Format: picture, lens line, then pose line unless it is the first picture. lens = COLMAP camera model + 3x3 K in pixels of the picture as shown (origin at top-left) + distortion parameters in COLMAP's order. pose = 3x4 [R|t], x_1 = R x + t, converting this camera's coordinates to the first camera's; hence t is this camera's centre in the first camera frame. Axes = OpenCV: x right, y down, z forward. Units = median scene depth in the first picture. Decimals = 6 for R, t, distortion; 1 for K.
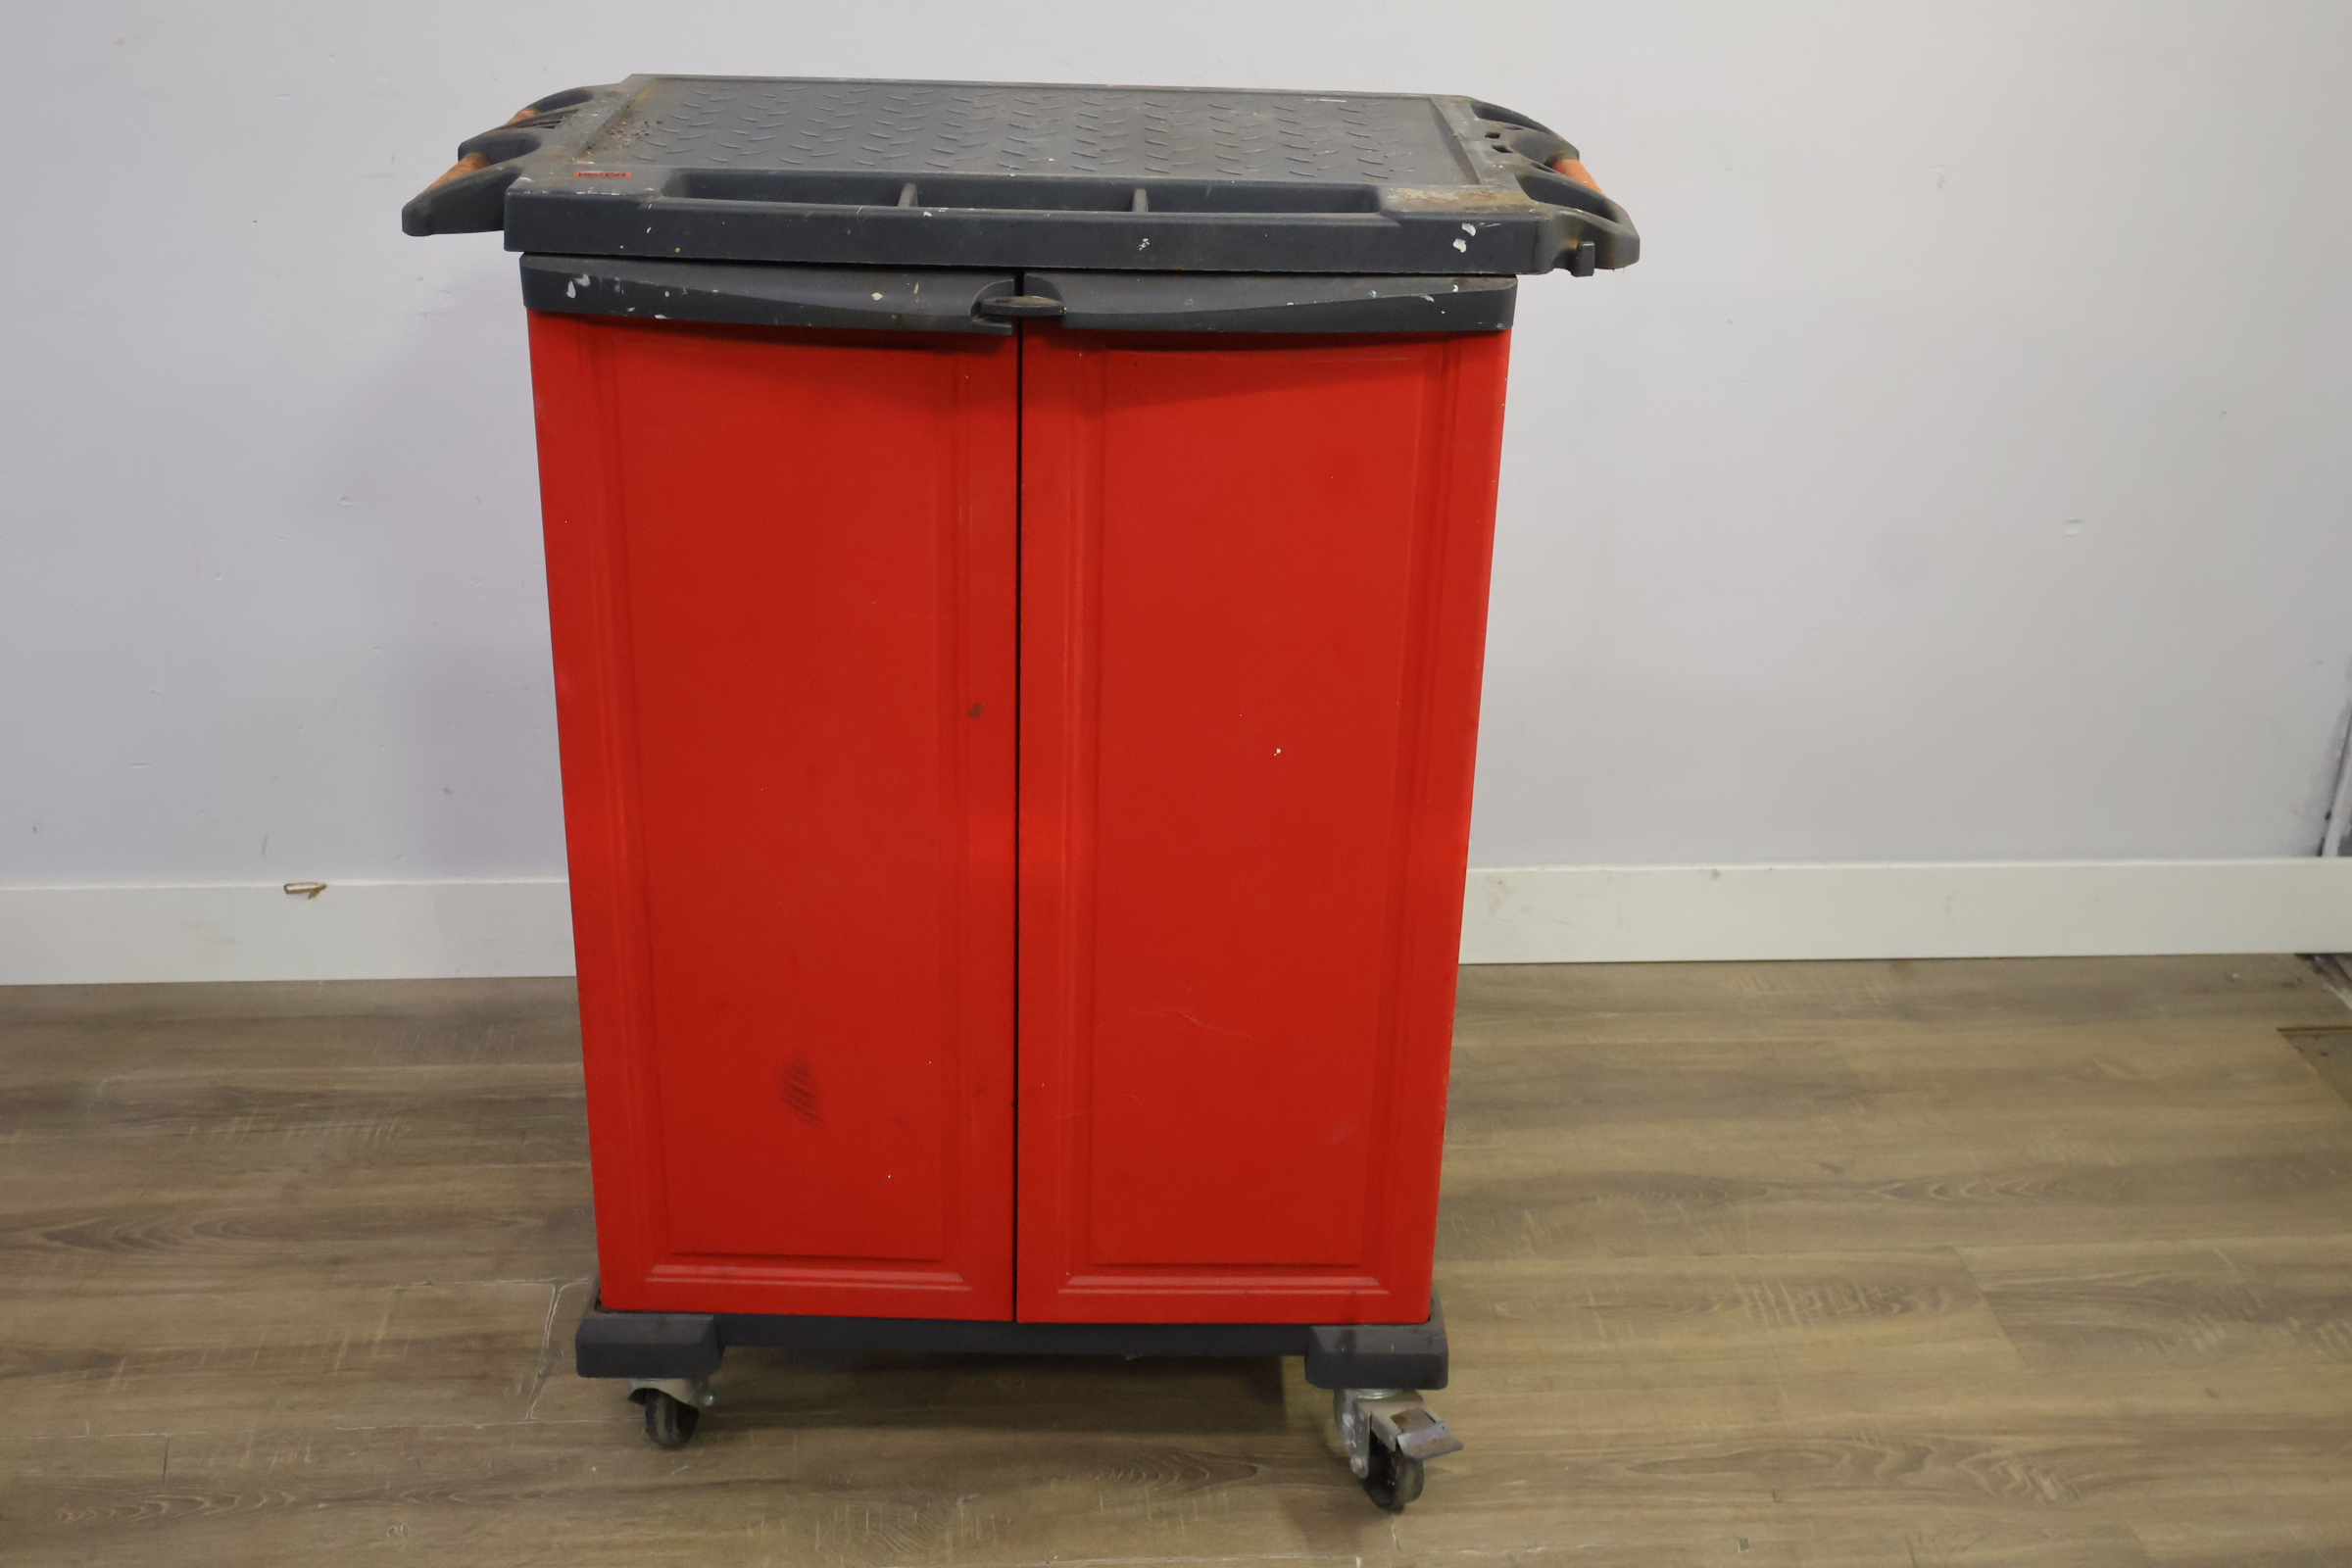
lens RADIAL K [[2550.5, 0, 1167.2], [0, 2550.5, 767.4], [0, 0, 1]] dist [-0.000793, 0.000000]
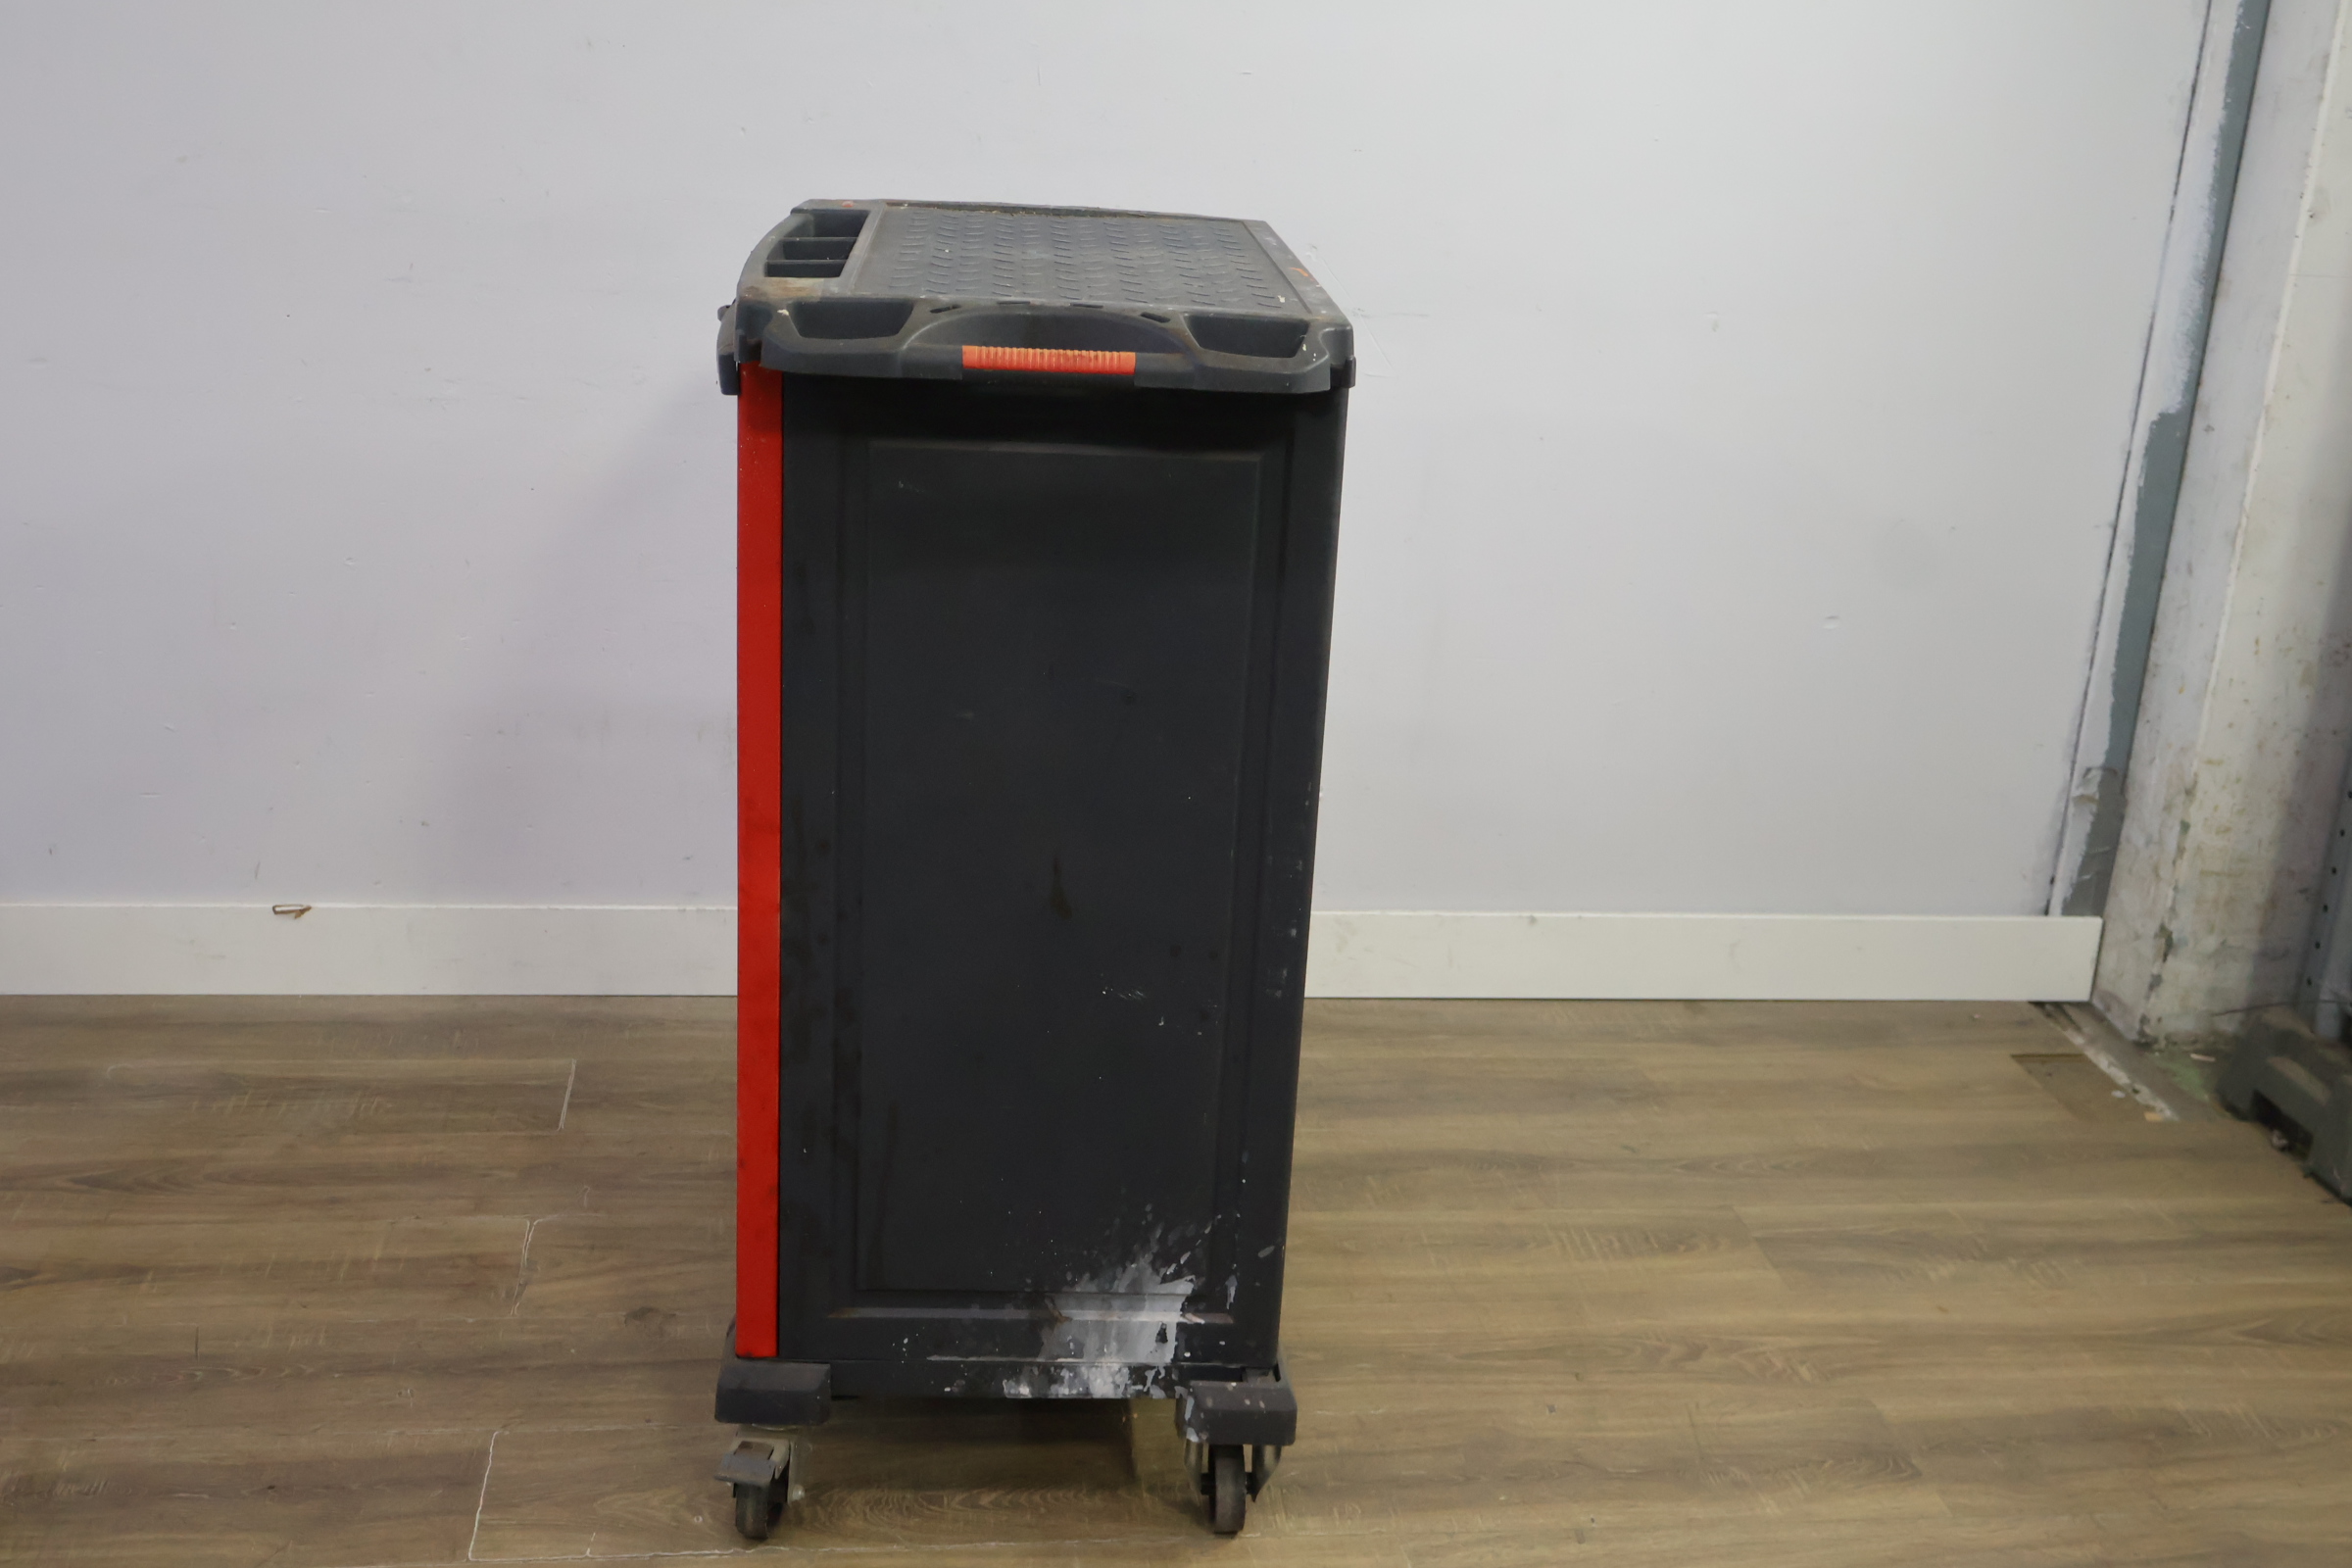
lens RADIAL K [[2552.1, 0, 1165.2], [0, 2552.1, 779.1], [0, 0, 1]] dist [0.006109, 0.000000]
pose [[0.998010, 0.016467, 0.060864, -0.027903], [-0.010677, 0.995490, -0.094262, 0.111450], [-0.062142, 0.093425, 0.993685, -0.179222]]
